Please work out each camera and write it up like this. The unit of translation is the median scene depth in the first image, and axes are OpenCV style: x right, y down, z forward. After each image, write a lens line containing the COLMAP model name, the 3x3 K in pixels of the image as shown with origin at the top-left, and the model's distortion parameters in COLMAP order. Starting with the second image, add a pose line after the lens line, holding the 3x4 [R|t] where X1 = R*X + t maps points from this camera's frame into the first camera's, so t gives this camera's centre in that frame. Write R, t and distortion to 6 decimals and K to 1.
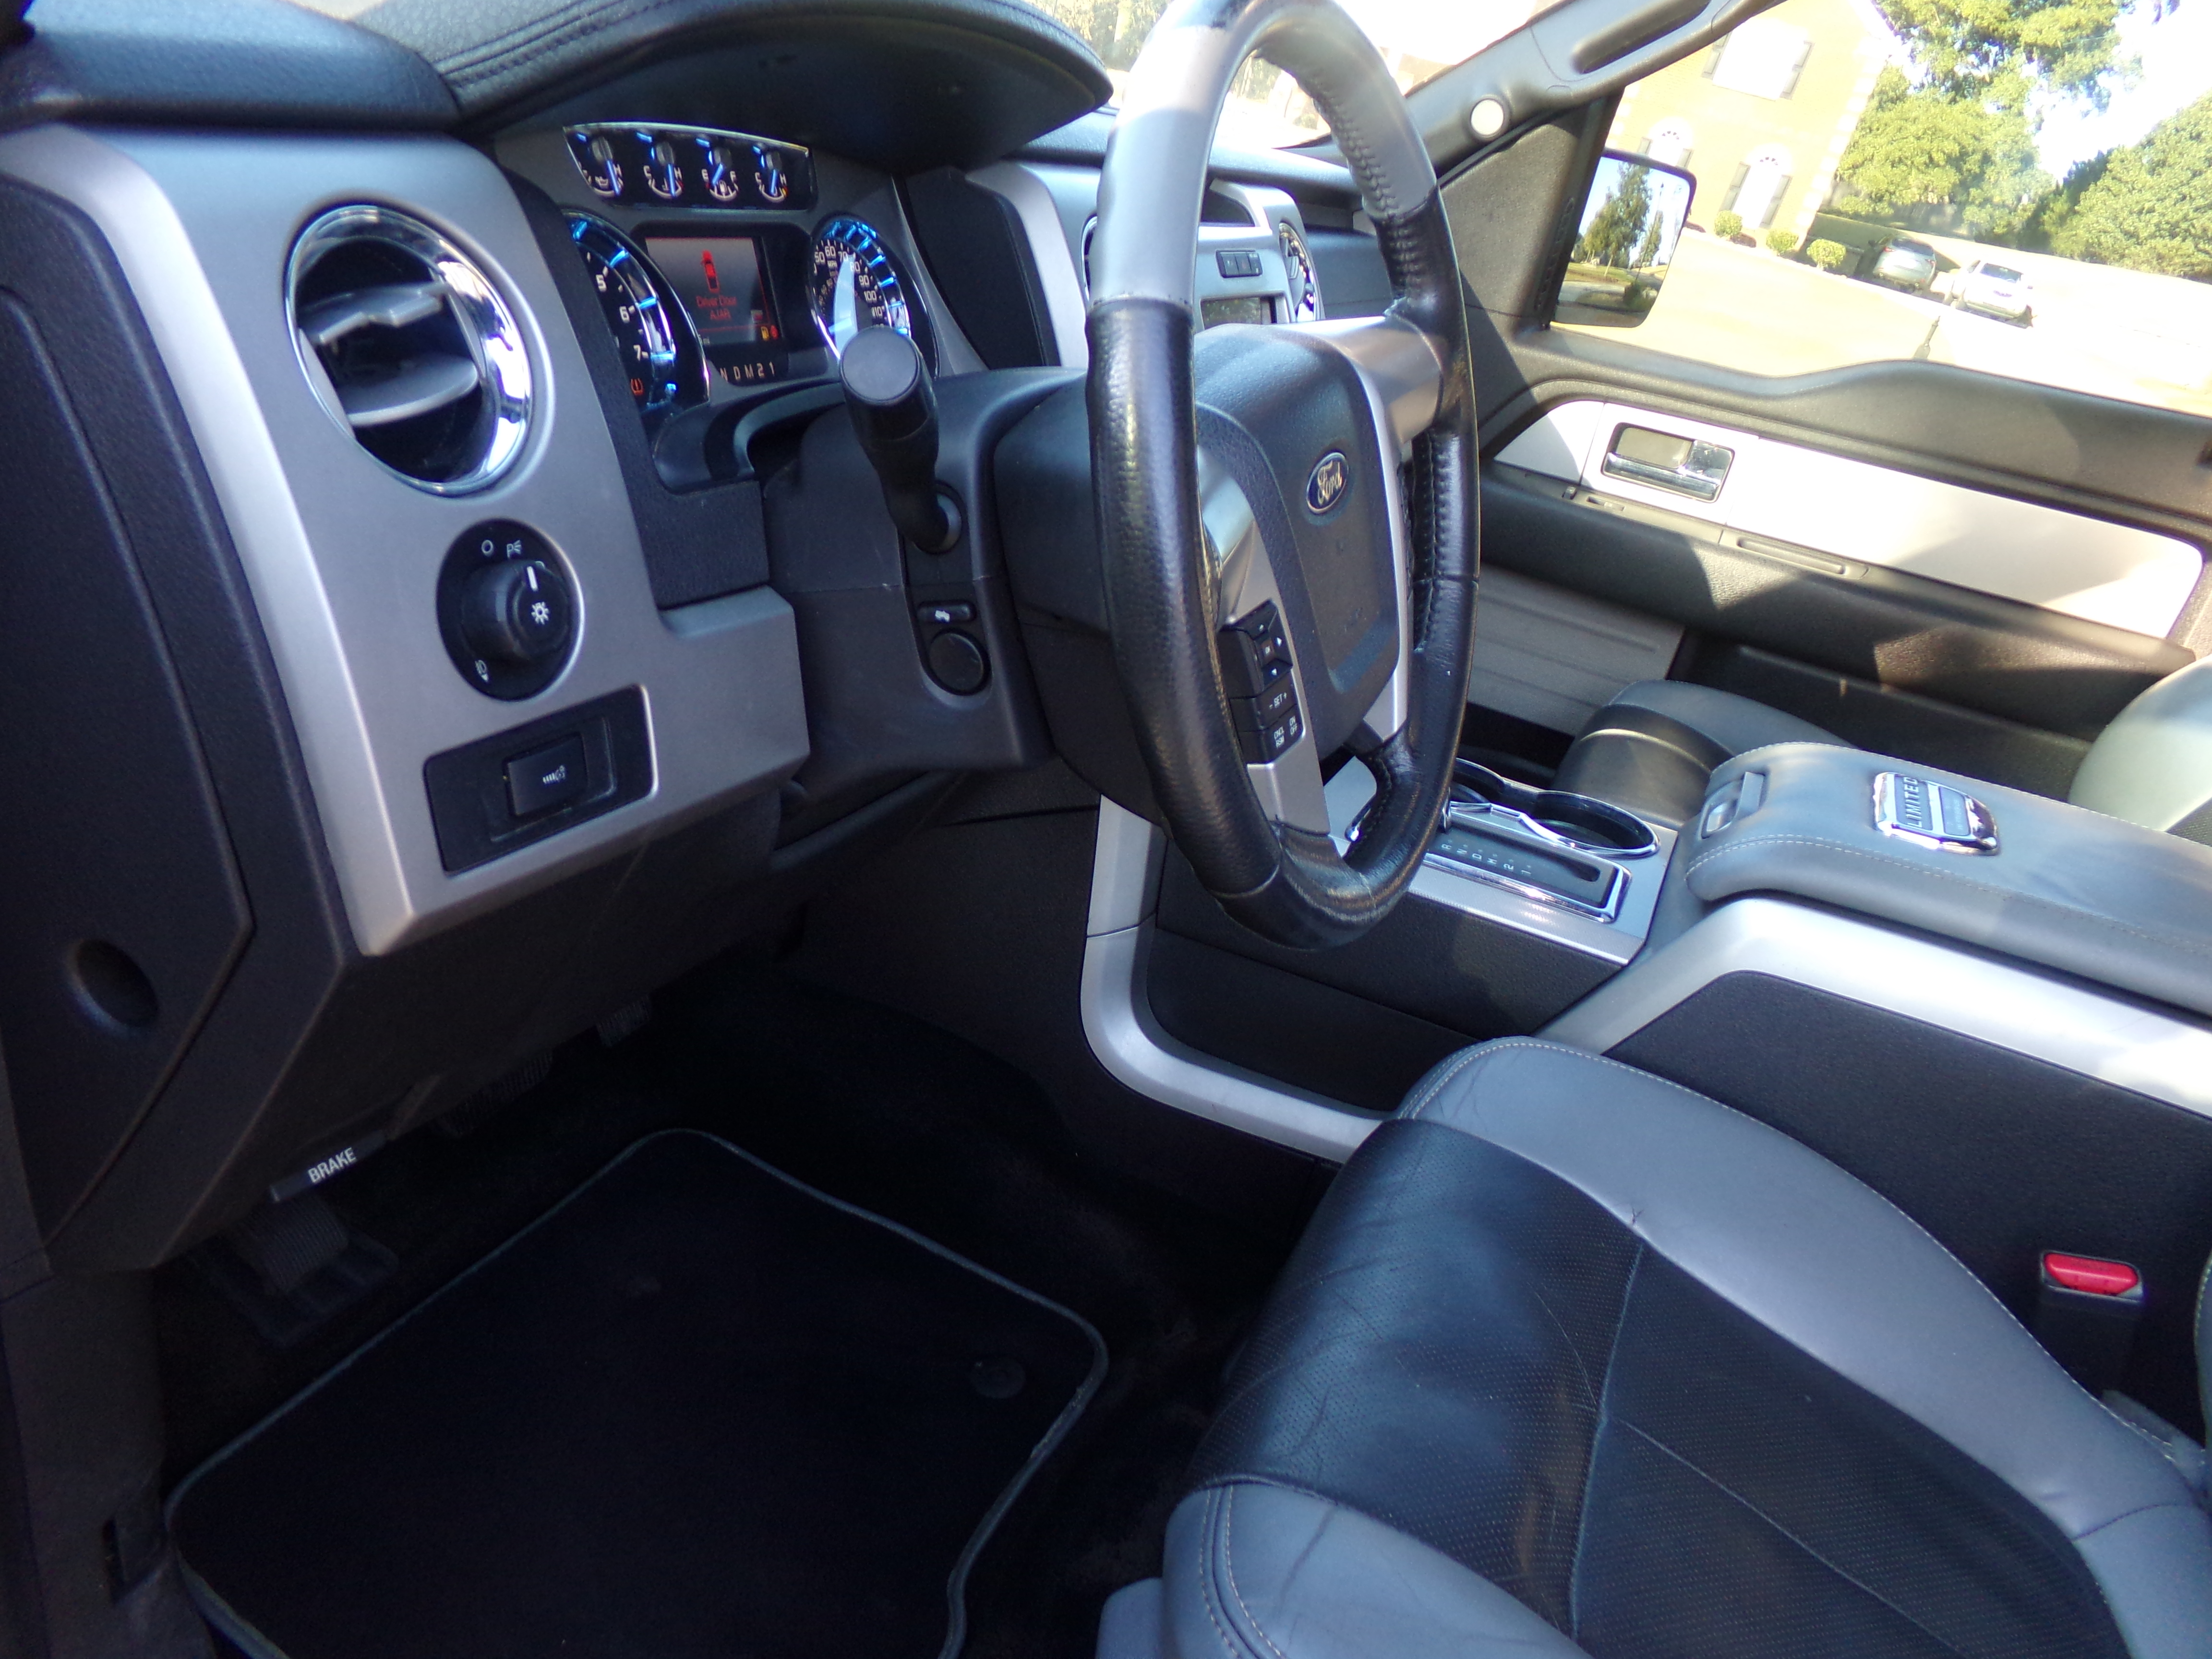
lens RADIAL K [[1474.7, 0, 1076.9], [0, 1474.7, 857.4], [0, 0, 1]] dist [-0.023892, 0.040376]
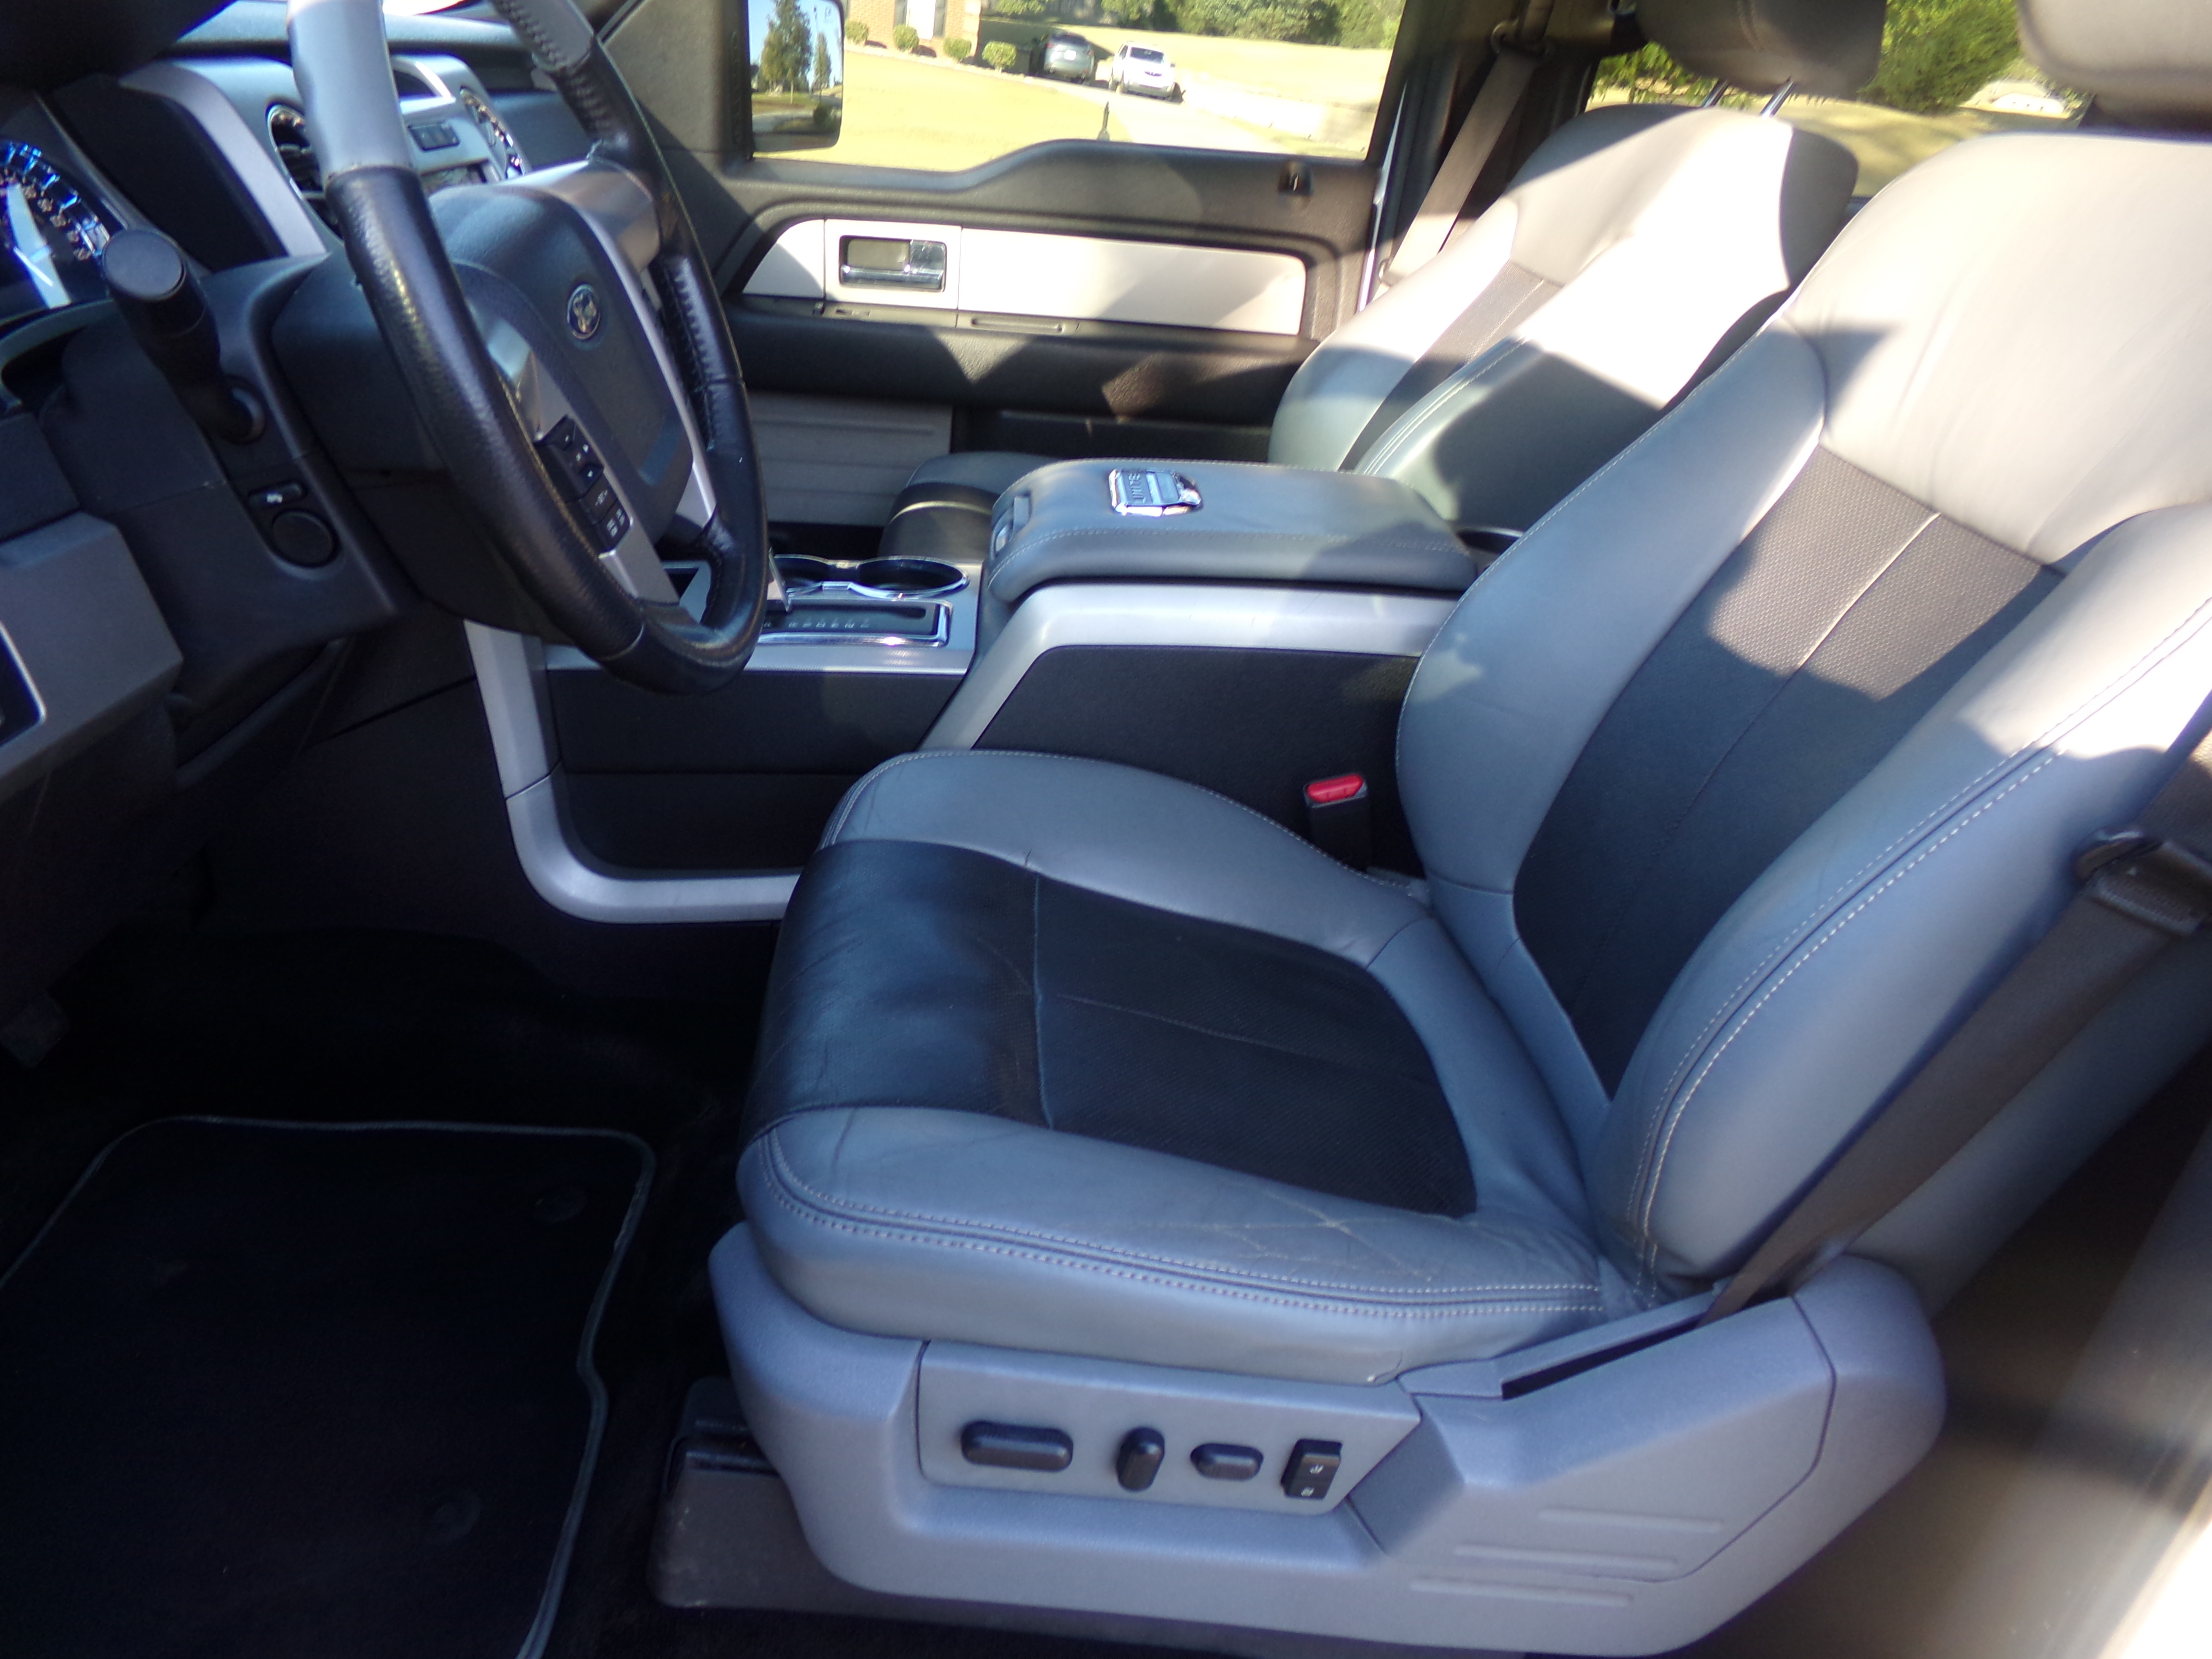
lens RADIAL K [[1546.7, 0, 1100.1], [0, 1546.7, 901.2], [0, 0, 1]] dist [-0.115176, 0.125553]
pose [[0.875553, -0.323944, 0.358423, -0.033935], [0.287618, 0.945599, 0.152046, 0.080182], [-0.388179, -0.030036, 0.921094, -0.176151]]
